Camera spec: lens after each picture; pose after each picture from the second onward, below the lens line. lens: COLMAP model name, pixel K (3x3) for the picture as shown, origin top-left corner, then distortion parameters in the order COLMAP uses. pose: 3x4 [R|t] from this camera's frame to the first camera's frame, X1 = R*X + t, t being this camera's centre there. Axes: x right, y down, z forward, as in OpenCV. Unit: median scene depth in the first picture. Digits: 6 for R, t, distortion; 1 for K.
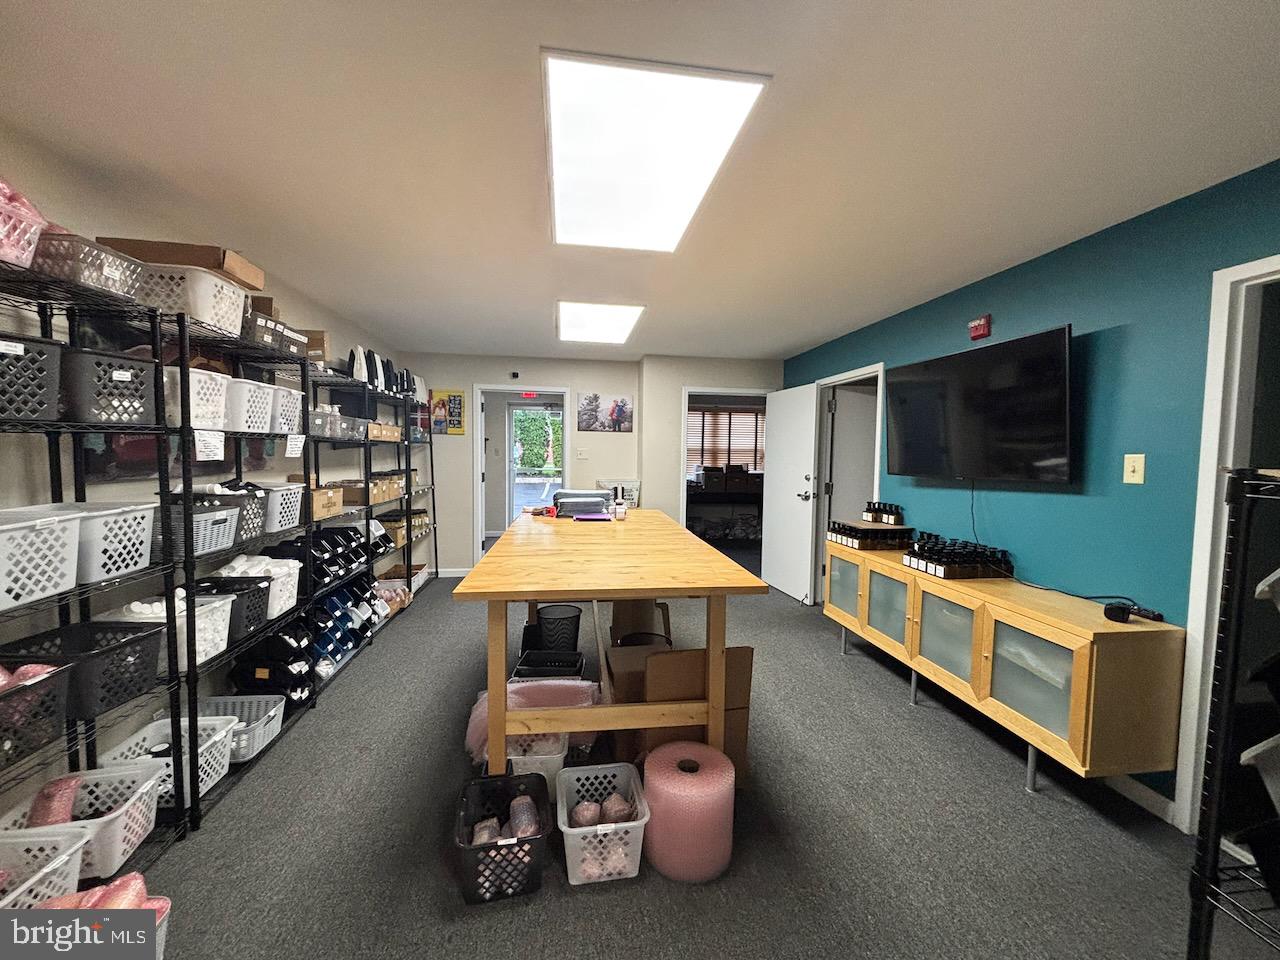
lens RADIAL K [[515.7, 0, 637.8], [0, 515.7, 478.8], [0, 0, 1]] dist [-0.000596, 0.000169]
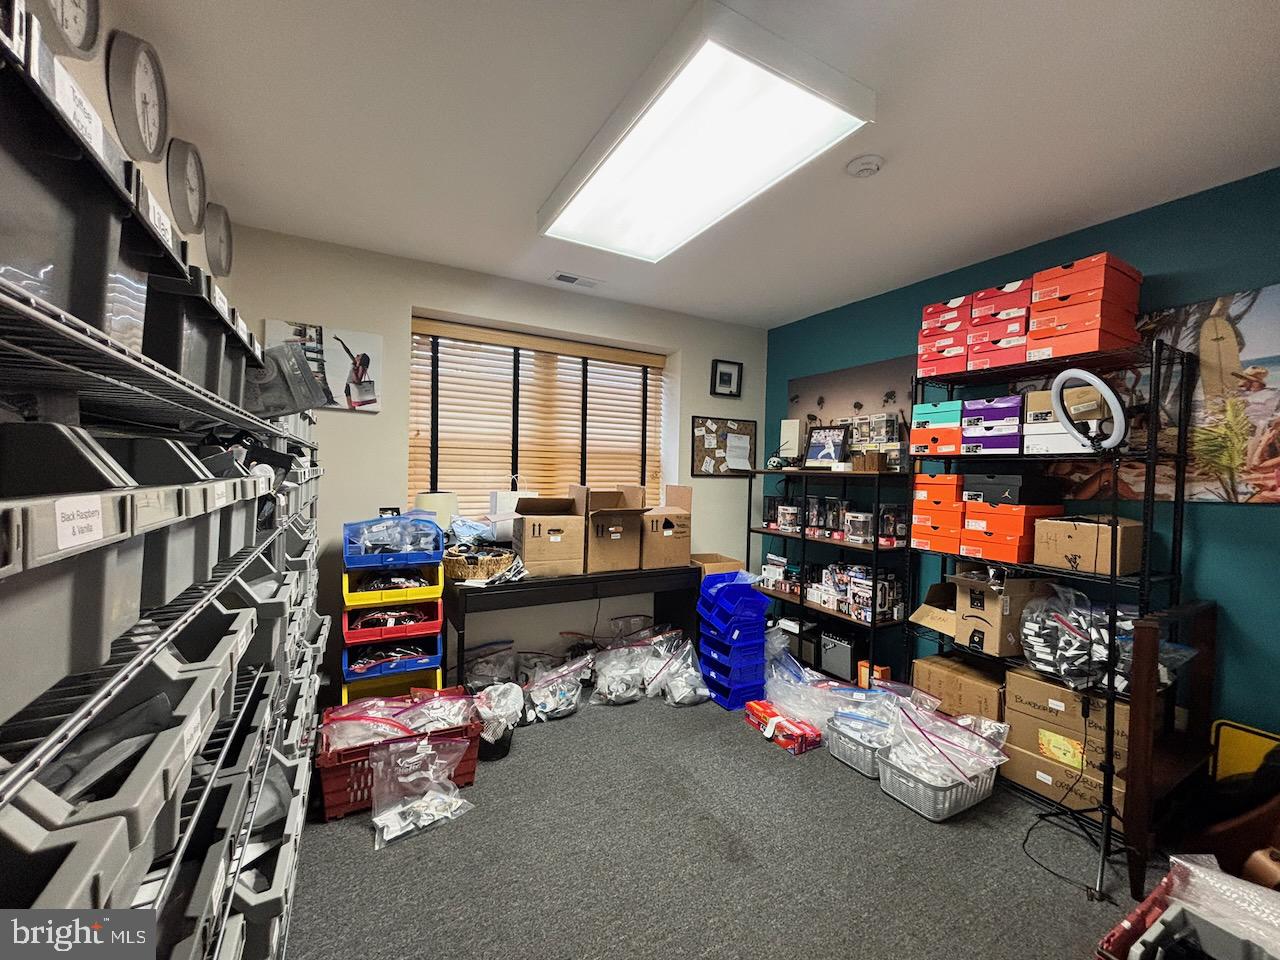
lens RADIAL K [[515.7, 0, 637.8], [0, 515.7, 478.8], [0, 0, 1]] dist [-0.000596, 0.000169]
pose [[0.933120, -0.001257, 0.359564, 0.074443], [0.009996, 0.999698, -0.022445, -0.026463], [-0.359427, 0.024538, 0.932850, 0.617521]]
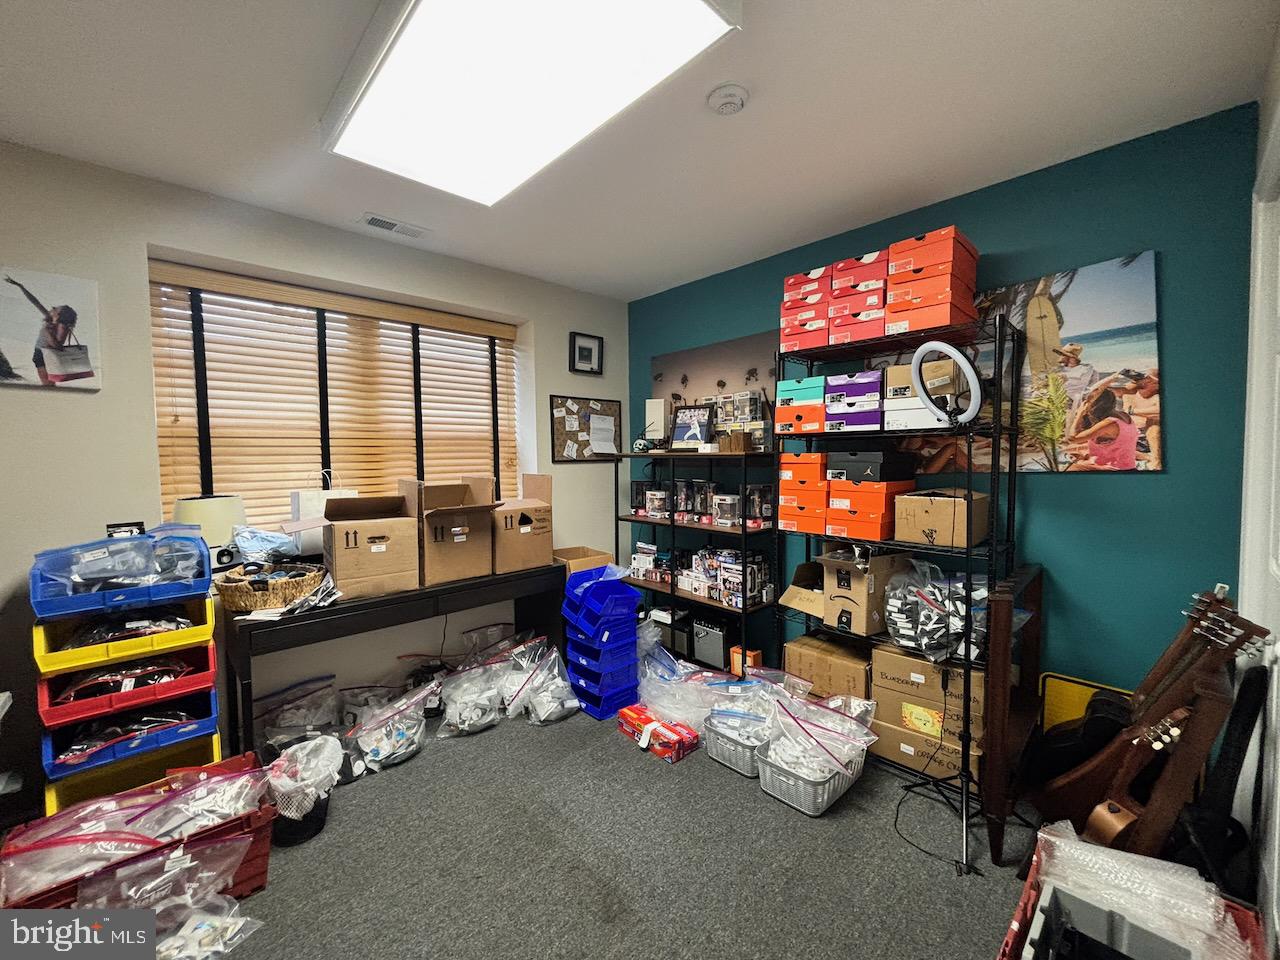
lens RADIAL K [[515.7, 0, 637.8], [0, 515.7, 478.8], [0, 0, 1]] dist [-0.000596, 0.000169]
pose [[0.813454, -0.051648, 0.579331, 0.098738], [0.050824, 0.998551, 0.017658, -0.029269], [-0.579404, 0.015080, 0.814901, 0.649977]]
